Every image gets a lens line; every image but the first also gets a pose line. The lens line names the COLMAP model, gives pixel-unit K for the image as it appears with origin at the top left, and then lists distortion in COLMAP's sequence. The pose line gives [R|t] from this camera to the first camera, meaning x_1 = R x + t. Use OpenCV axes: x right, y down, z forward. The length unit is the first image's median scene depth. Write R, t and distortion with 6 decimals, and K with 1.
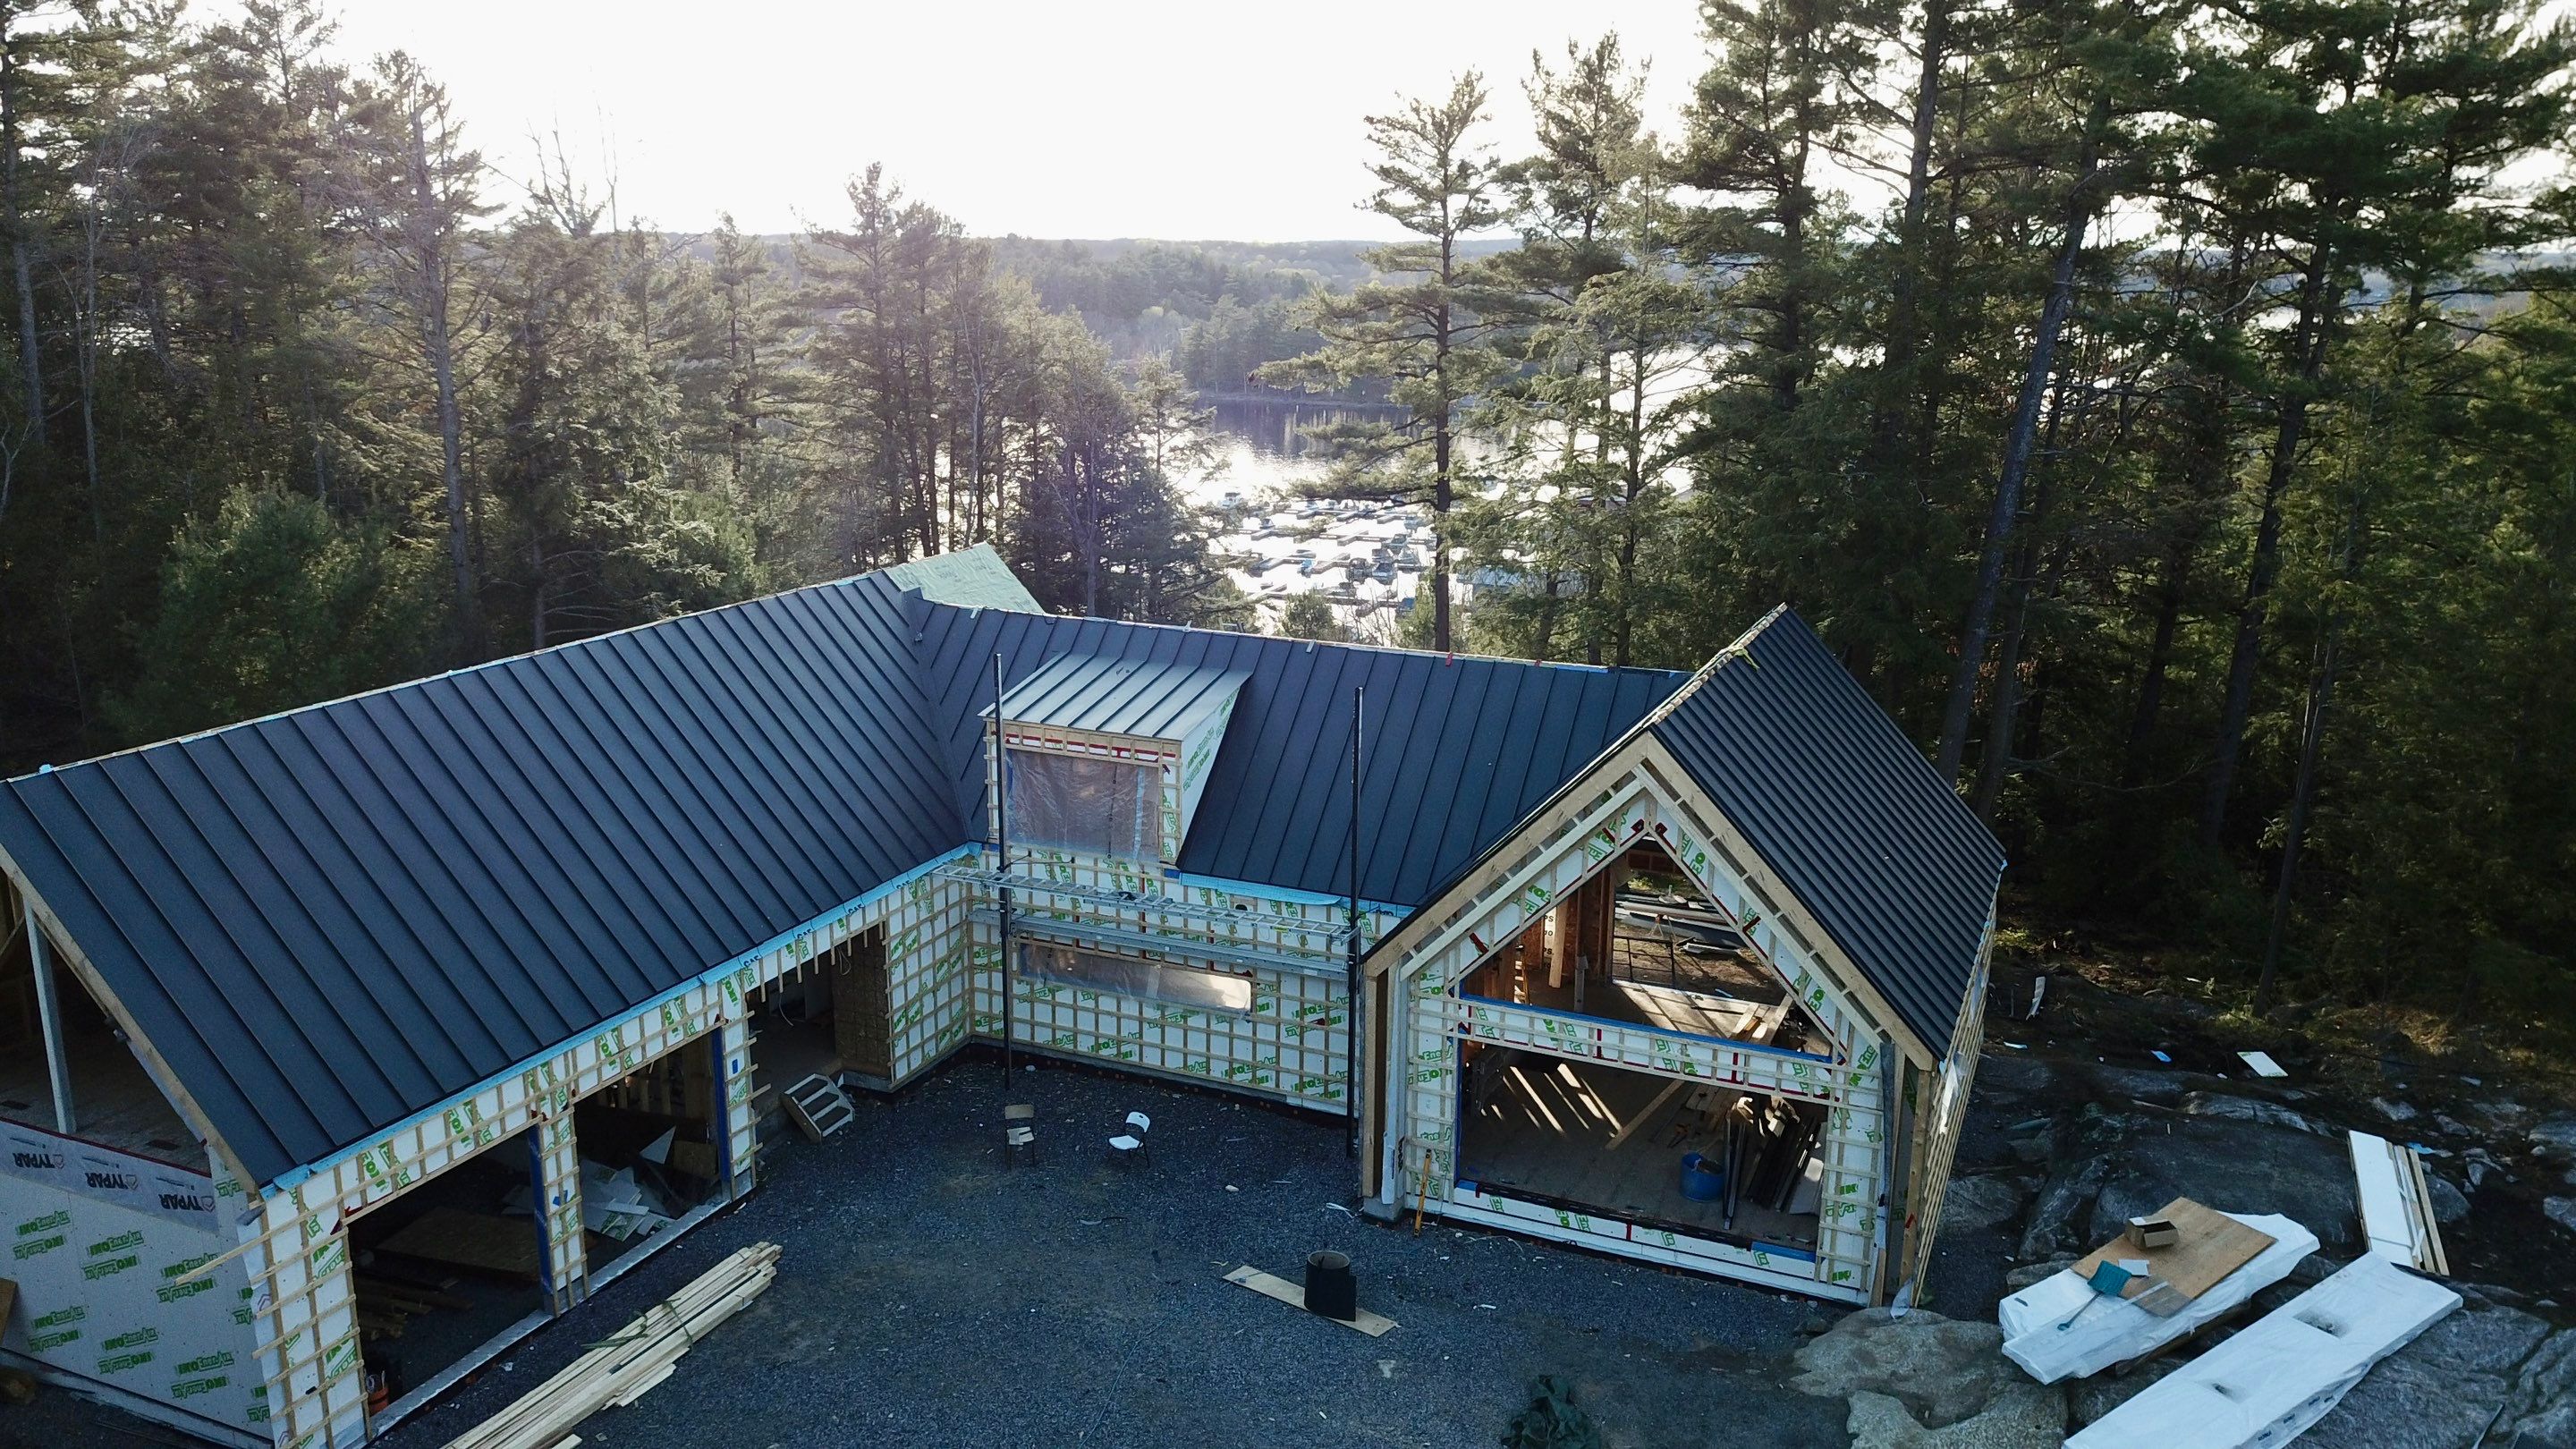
lens RADIAL K [[1987.7, 0, 1288.0], [0, 1987.7, 724.5], [0, 0, 1]] dist [0.103888, -0.139167]
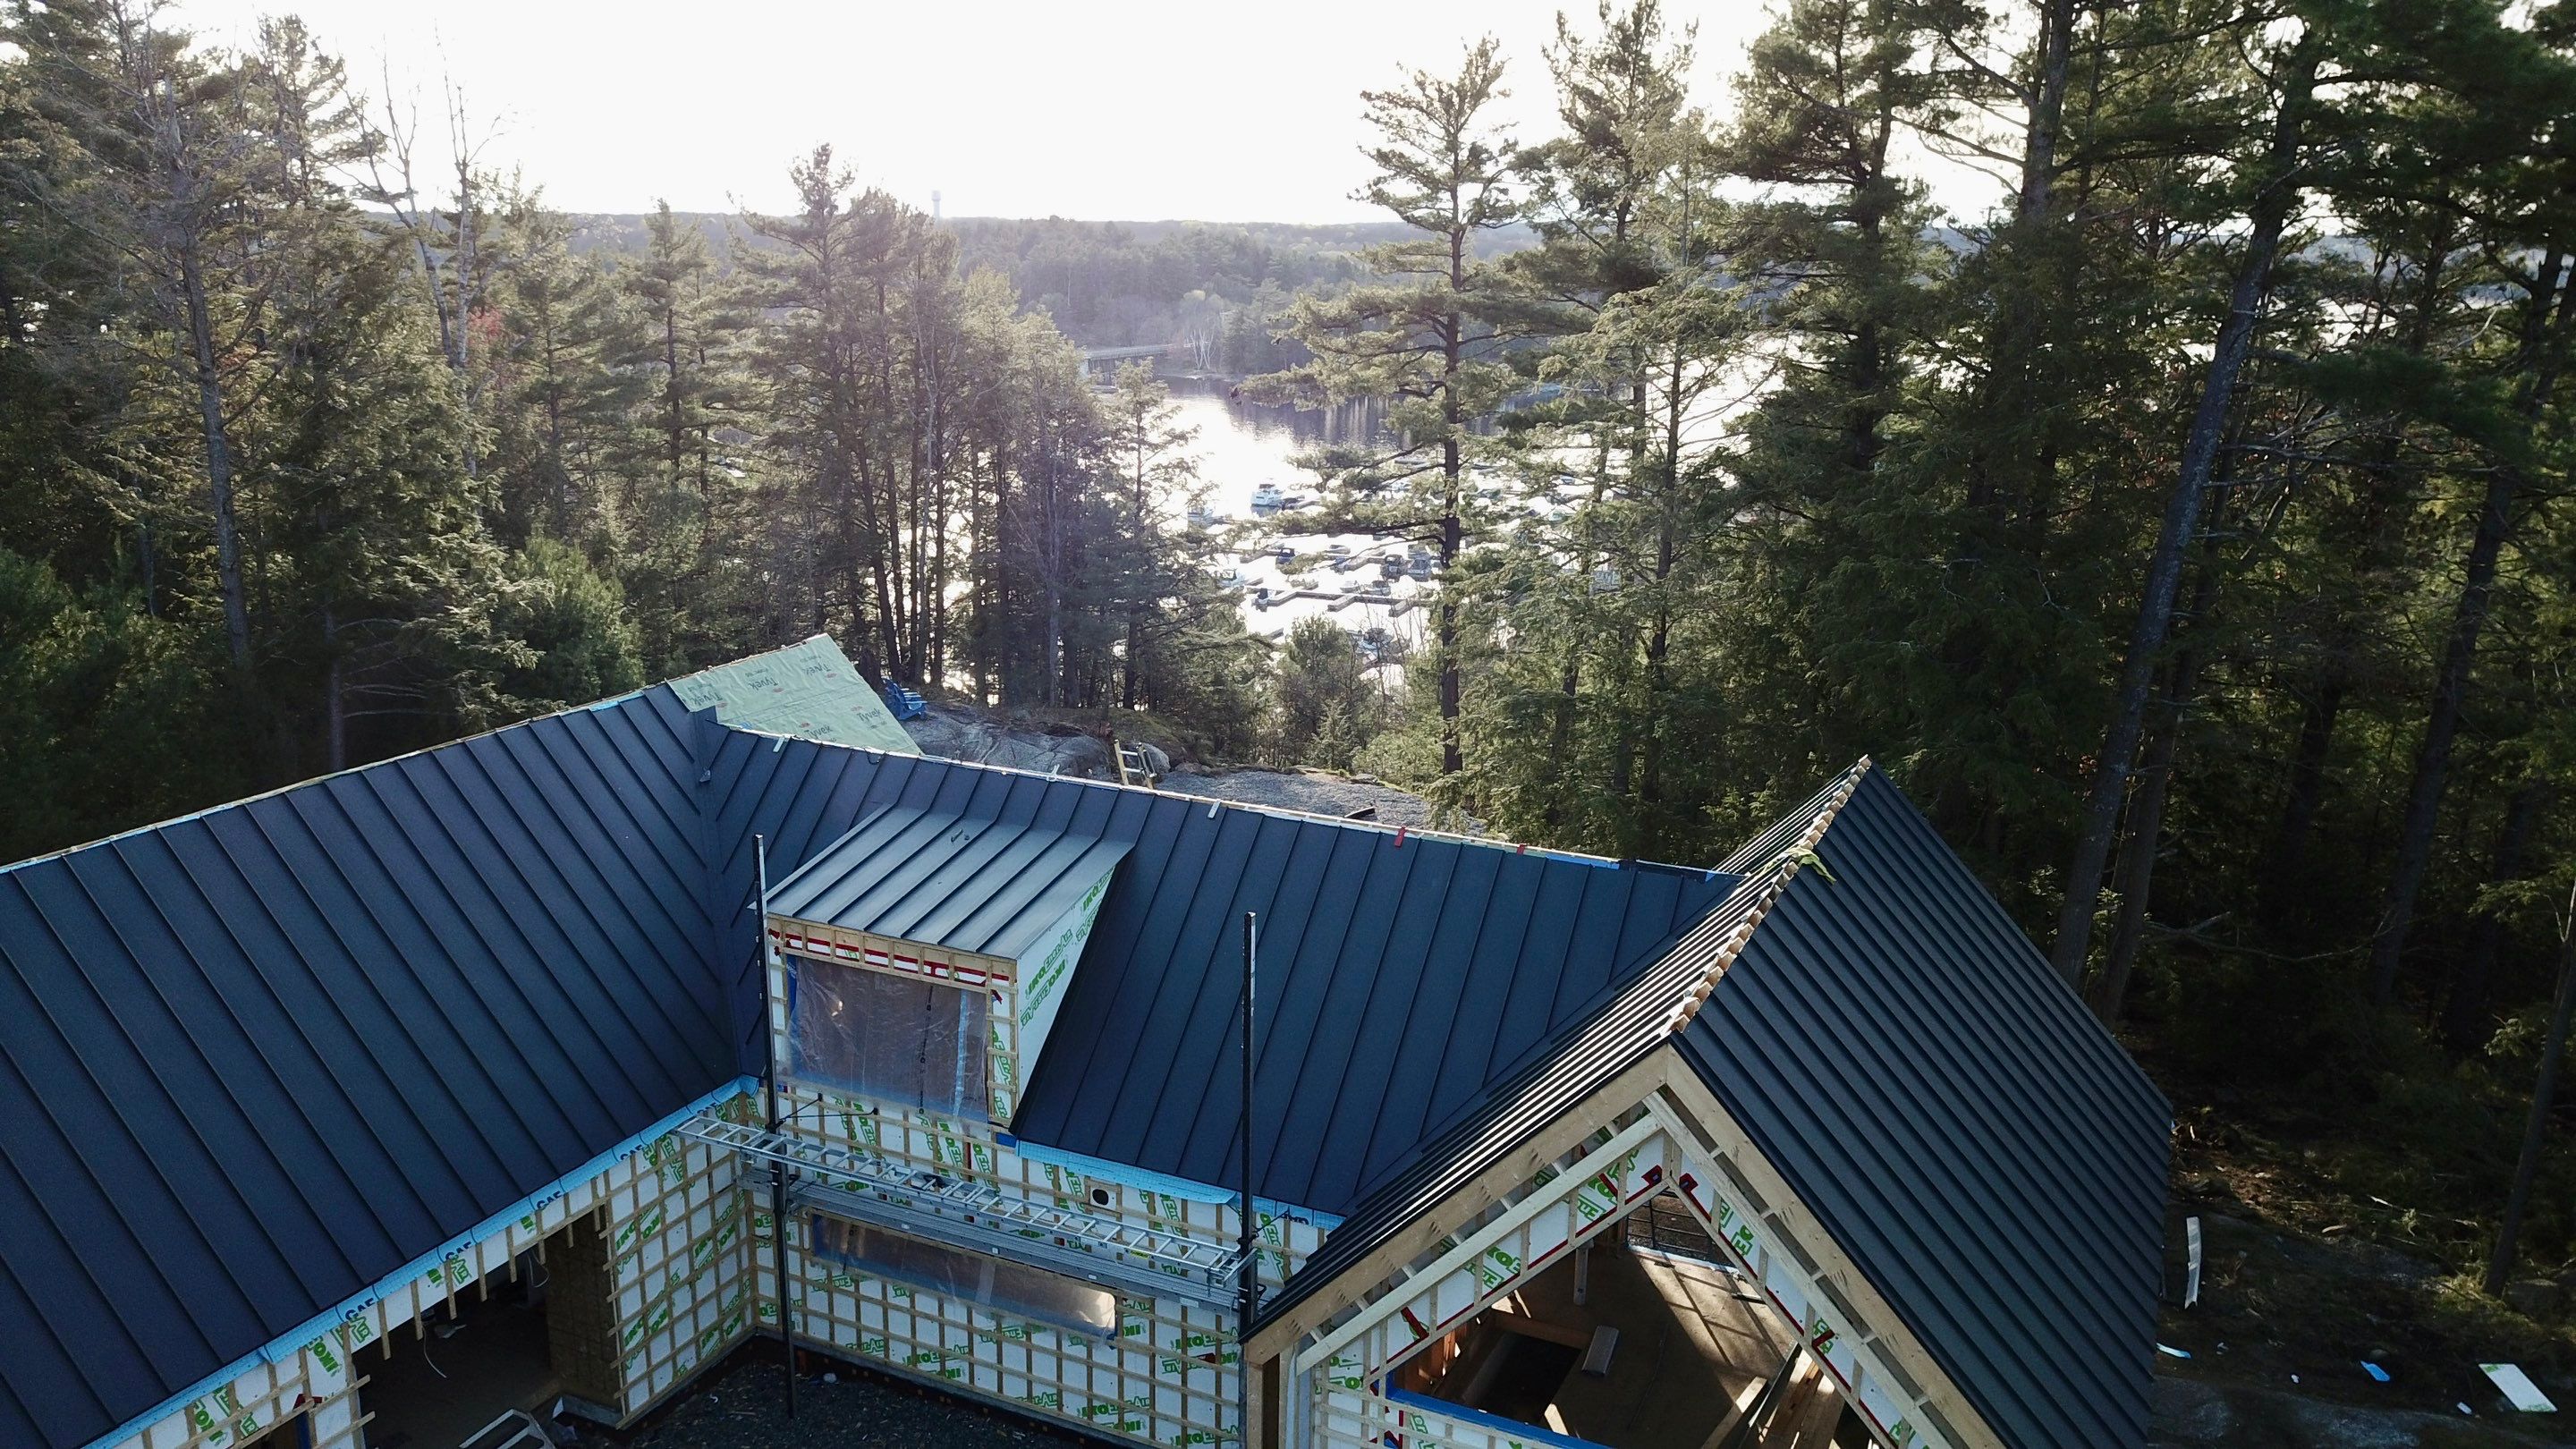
lens RADIAL K [[1958.7, 0, 1288.0], [0, 1958.7, 724.5], [0, 0, 1]] dist [0.079915, -0.084741]
pose [[0.999640, 0.009049, -0.025240, 0.042284], [-0.008725, 0.999878, 0.012937, -0.060209], [0.025354, -0.012712, 0.999598, 0.211250]]
